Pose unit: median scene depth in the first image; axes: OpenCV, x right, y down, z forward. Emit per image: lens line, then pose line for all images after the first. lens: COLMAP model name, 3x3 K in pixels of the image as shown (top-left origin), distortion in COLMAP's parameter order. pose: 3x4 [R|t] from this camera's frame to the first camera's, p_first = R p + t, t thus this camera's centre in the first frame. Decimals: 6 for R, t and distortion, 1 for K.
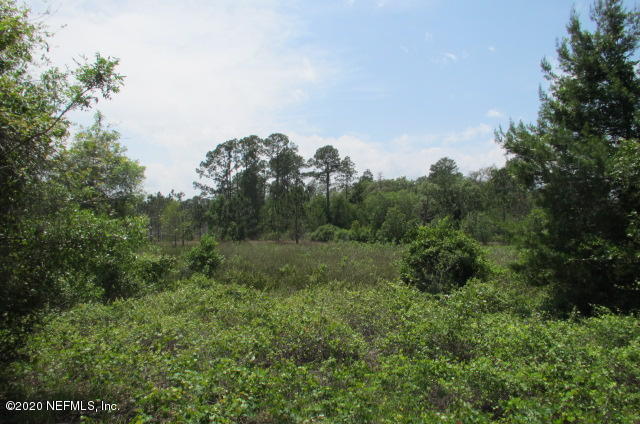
lens RADIAL K [[541.9, 0, 320.0], [0, 541.9, 212.0], [0, 0, 1]] dist [-0.017184, 0.003259]
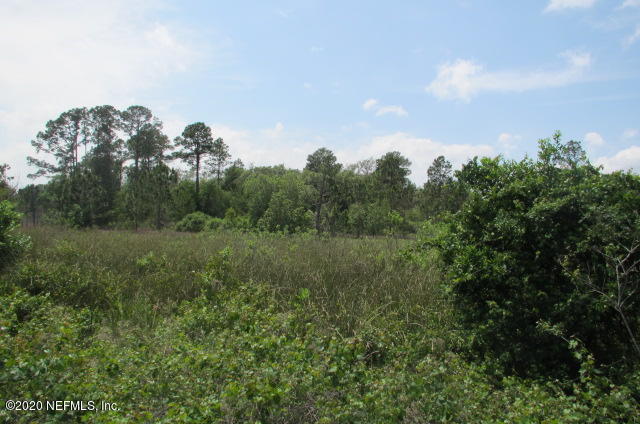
lens RADIAL K [[541.9, 0, 320.0], [0, 541.9, 212.0], [0, 0, 1]] dist [-0.017184, 0.003259]
pose [[0.968536, 0.025491, 0.247563, -0.008240], [-0.026955, 0.999633, 0.002526, 0.012941], [-0.247408, -0.009120, 0.968869, 0.110250]]
